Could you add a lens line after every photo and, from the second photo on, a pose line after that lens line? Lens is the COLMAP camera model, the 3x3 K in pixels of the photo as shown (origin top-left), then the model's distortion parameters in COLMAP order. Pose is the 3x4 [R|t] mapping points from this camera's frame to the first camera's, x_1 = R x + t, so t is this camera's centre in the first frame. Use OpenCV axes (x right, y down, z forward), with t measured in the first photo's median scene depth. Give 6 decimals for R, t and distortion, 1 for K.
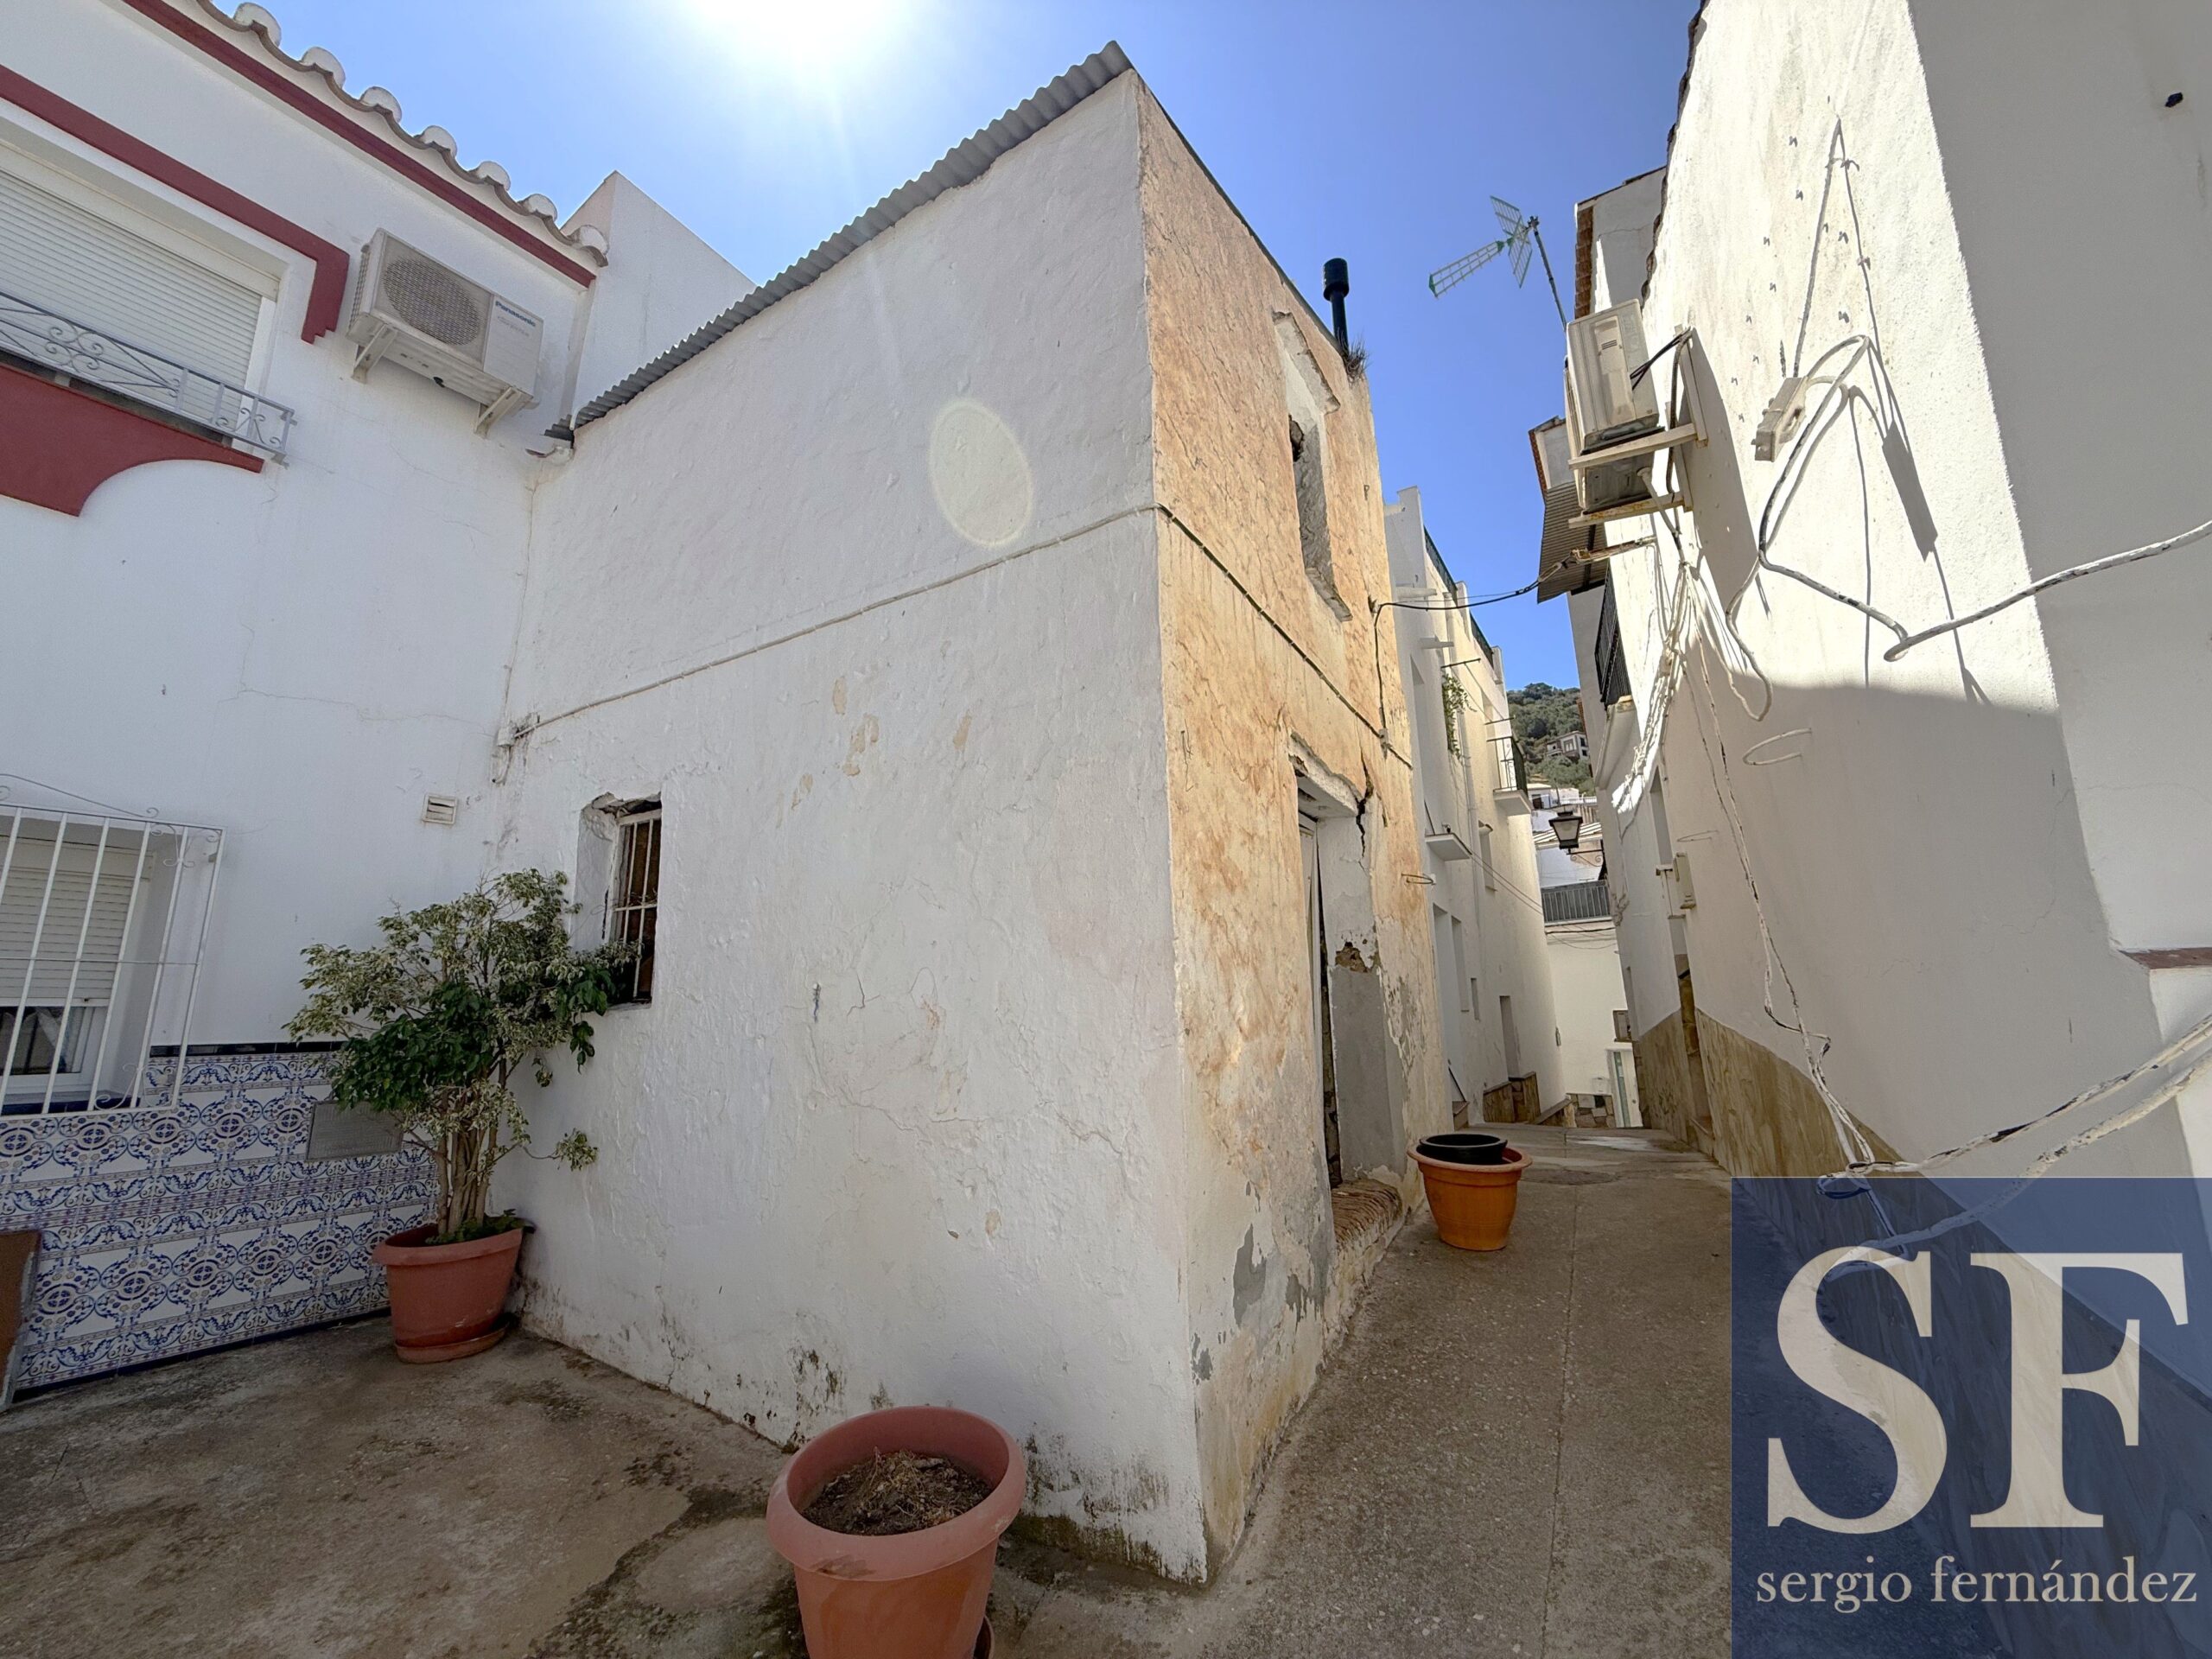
lens RADIAL K [[875.4, 0, 1105.5], [0, 875.4, 831.6], [0, 0, 1]] dist [-0.000373, 0.000290]
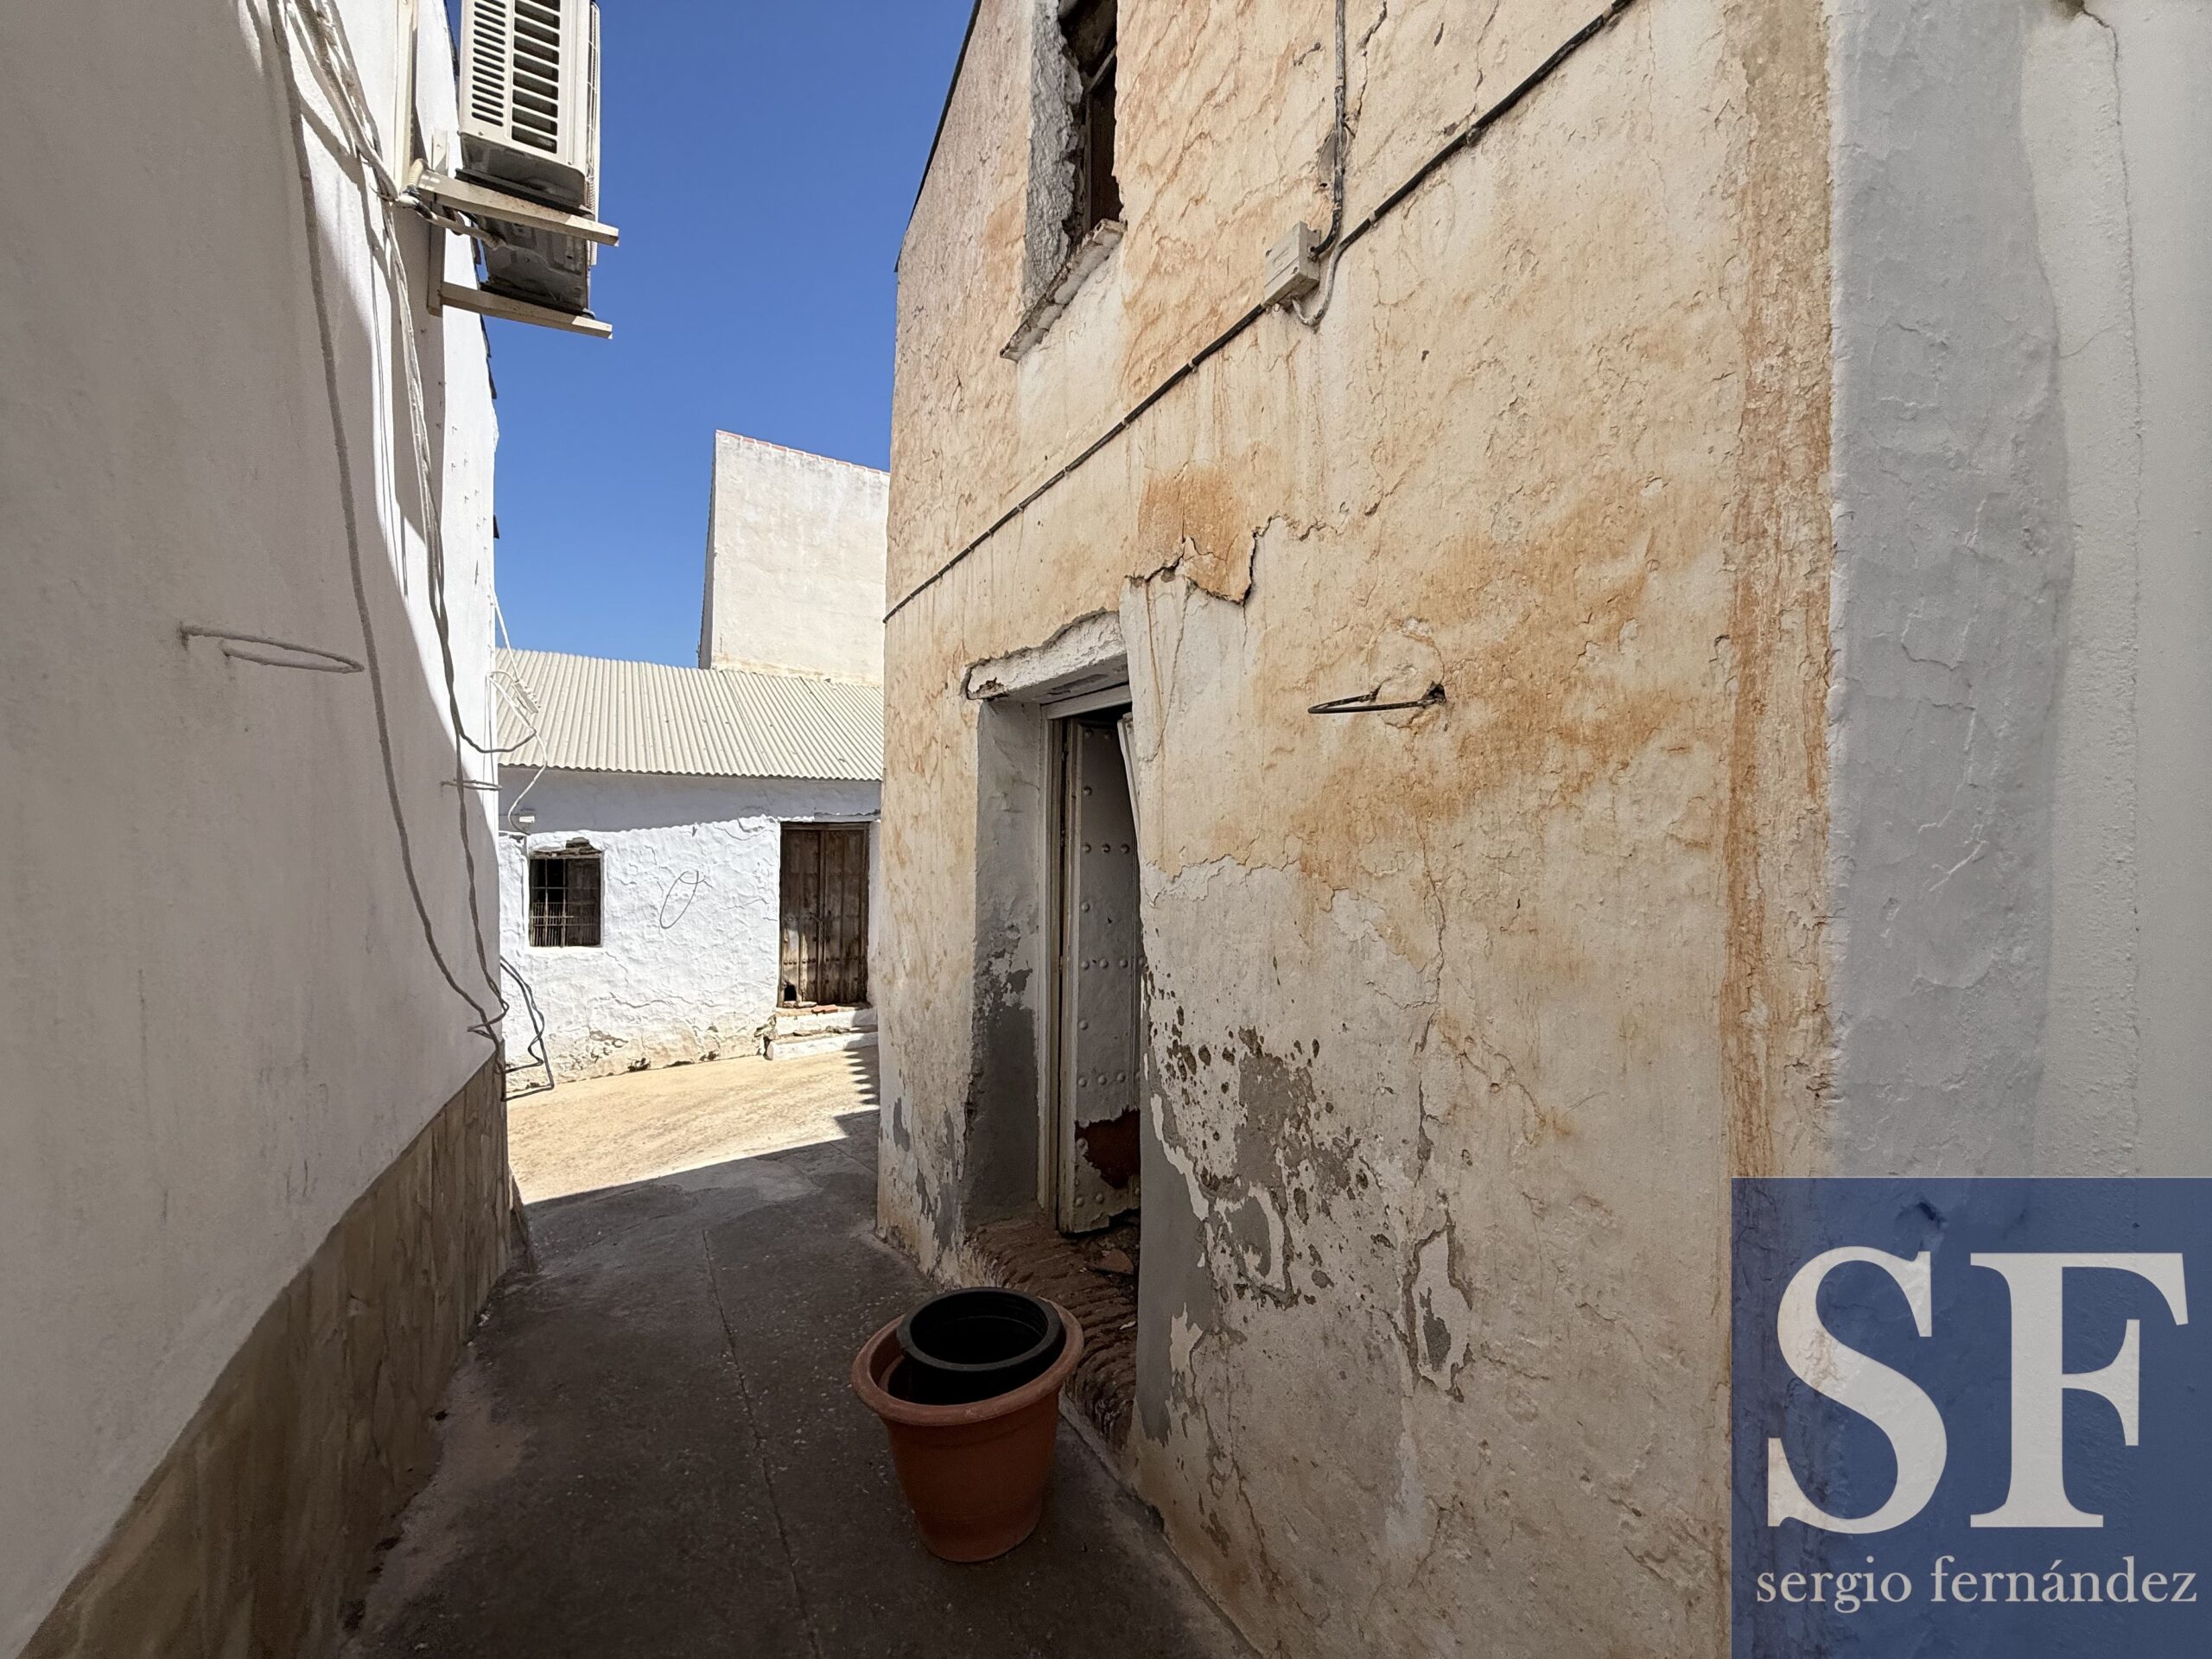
lens RADIAL K [[875.4, 0, 1105.5], [0, 875.4, 831.6], [0, 0, 1]] dist [-0.000373, 0.000290]
pose [[-0.518859, 0.017290, -0.854685, 0.616606], [0.173067, 0.981217, -0.085215, 0.099814], [0.837158, -0.192132, -0.512106, 1.063636]]
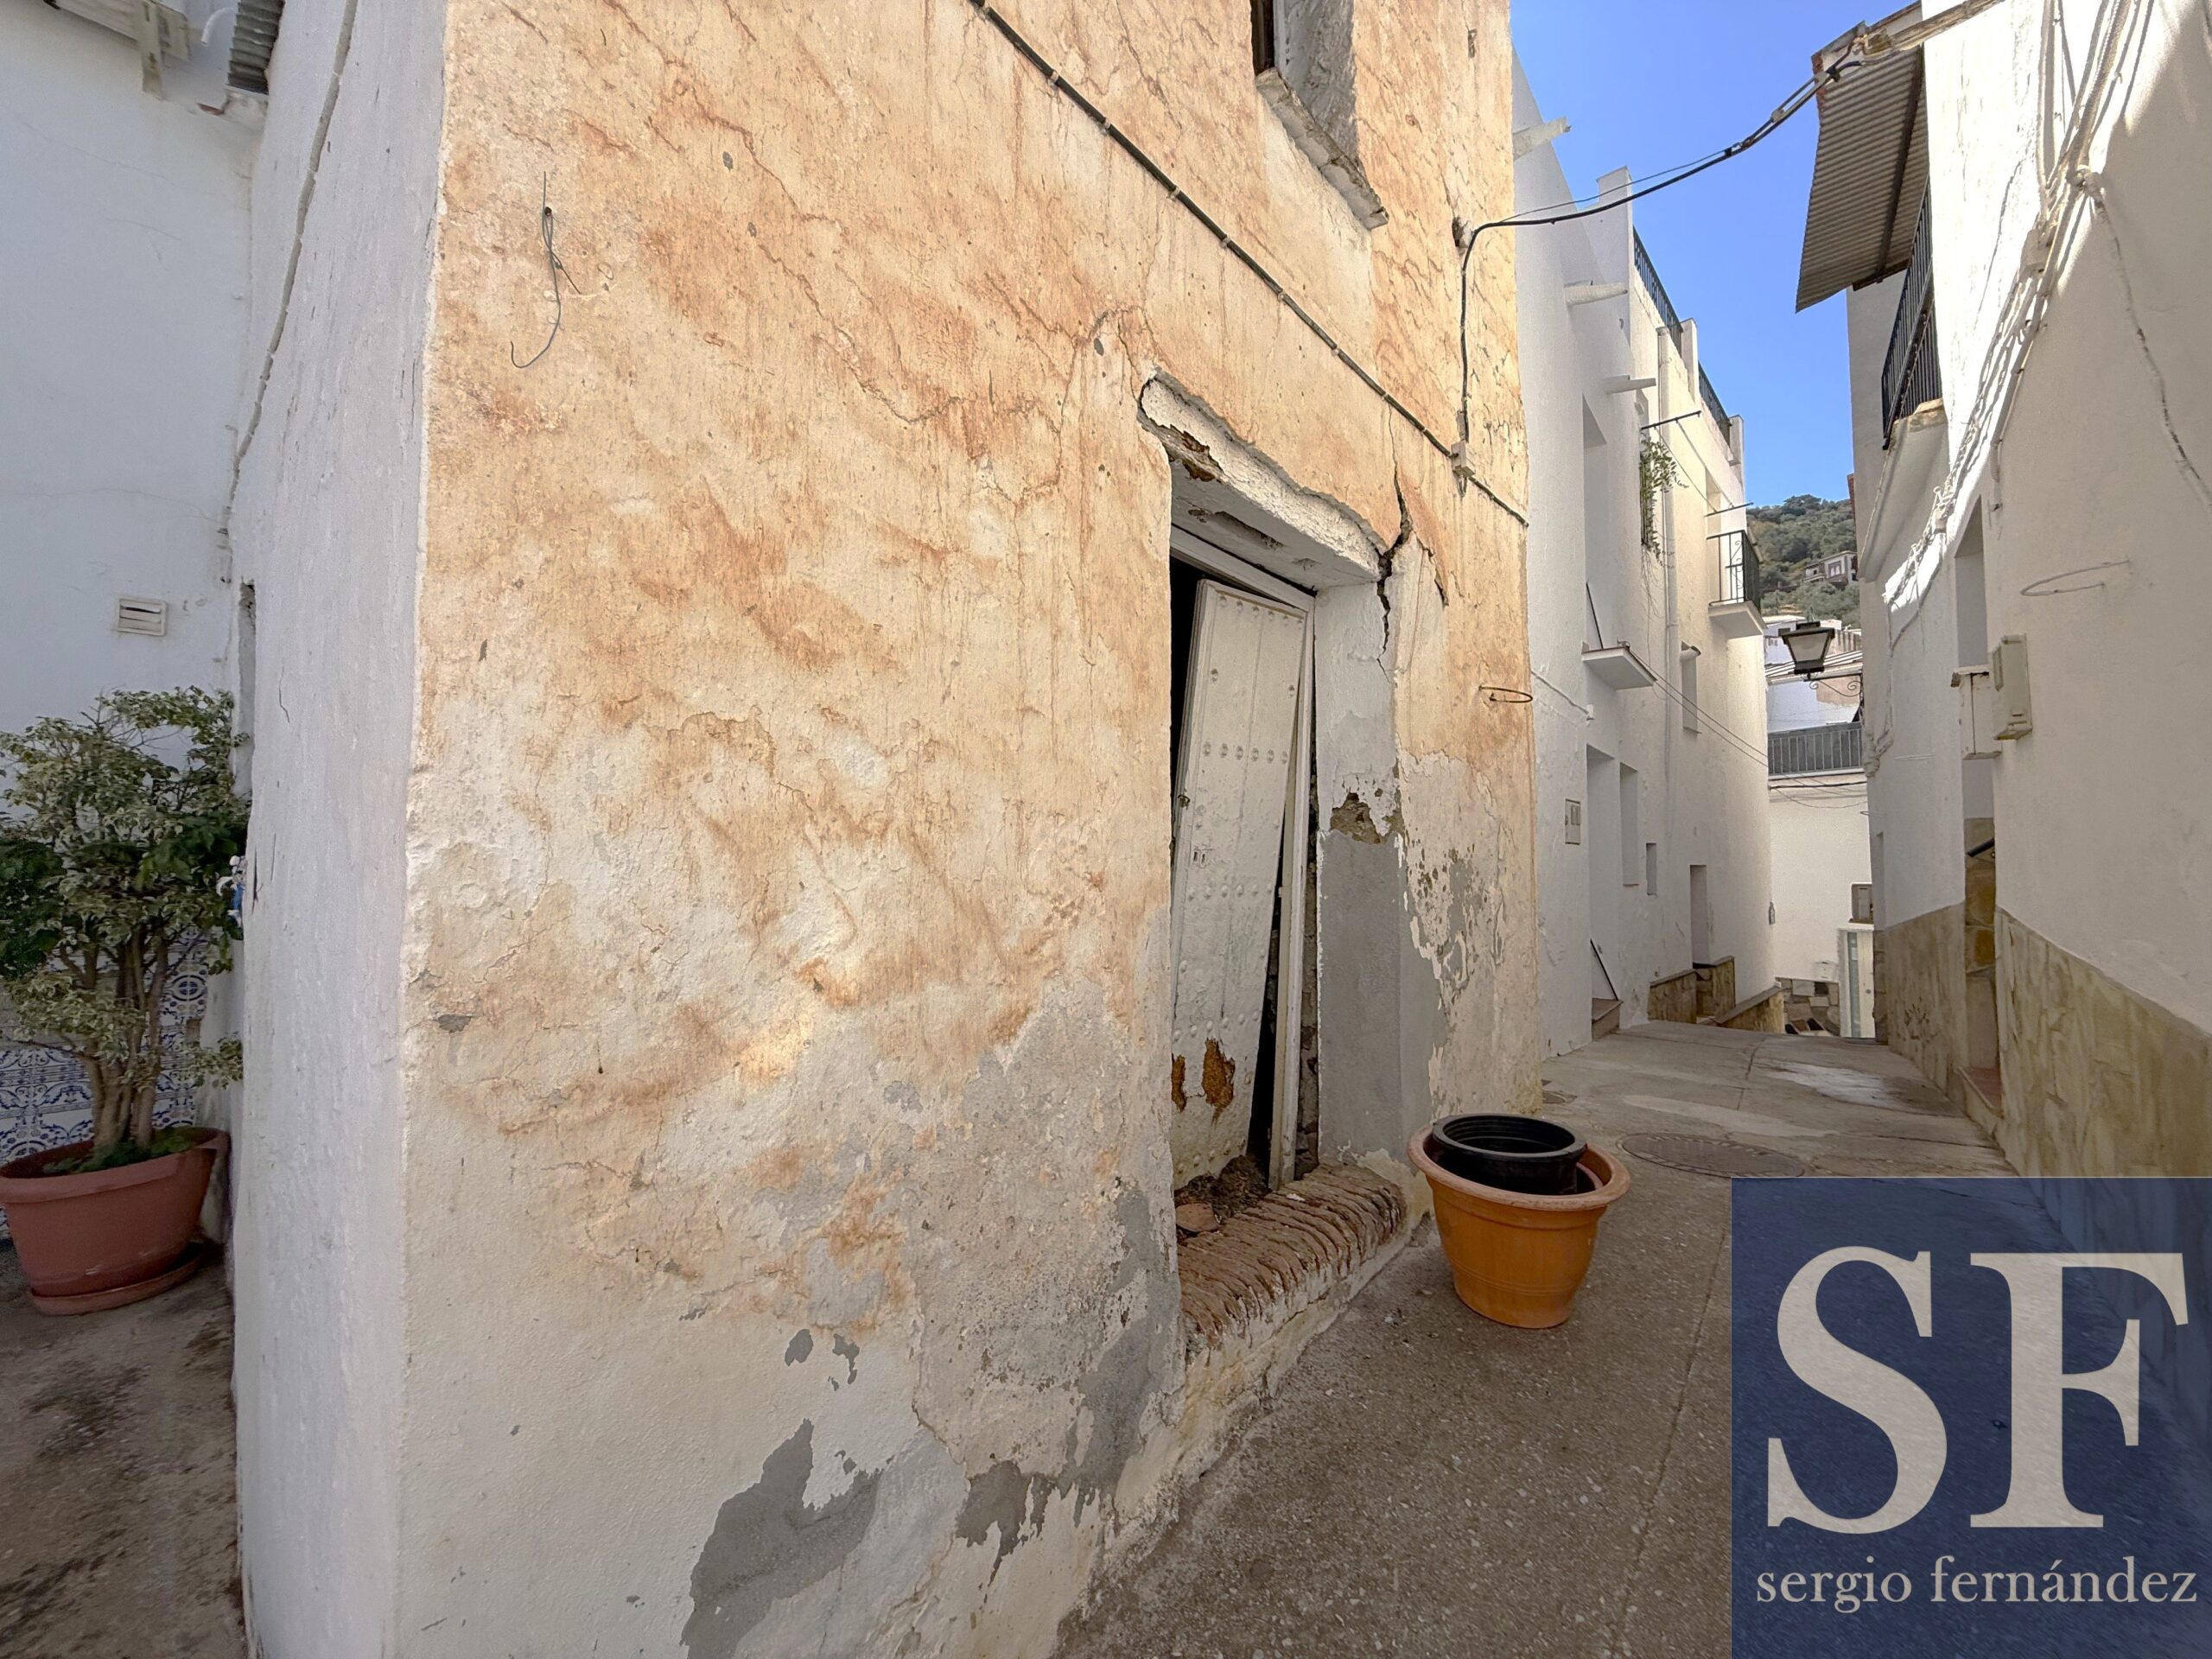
lens RADIAL K [[875.4, 0, 1105.5], [0, 875.4, 831.6], [0, 0, 1]] dist [-0.000373, 0.000290]
pose [[0.981421, 0.014473, -0.191321, 0.197679], [0.017457, 0.986279, 0.164159, 0.043336], [0.191072, -0.164449, 0.967702, 0.326785]]
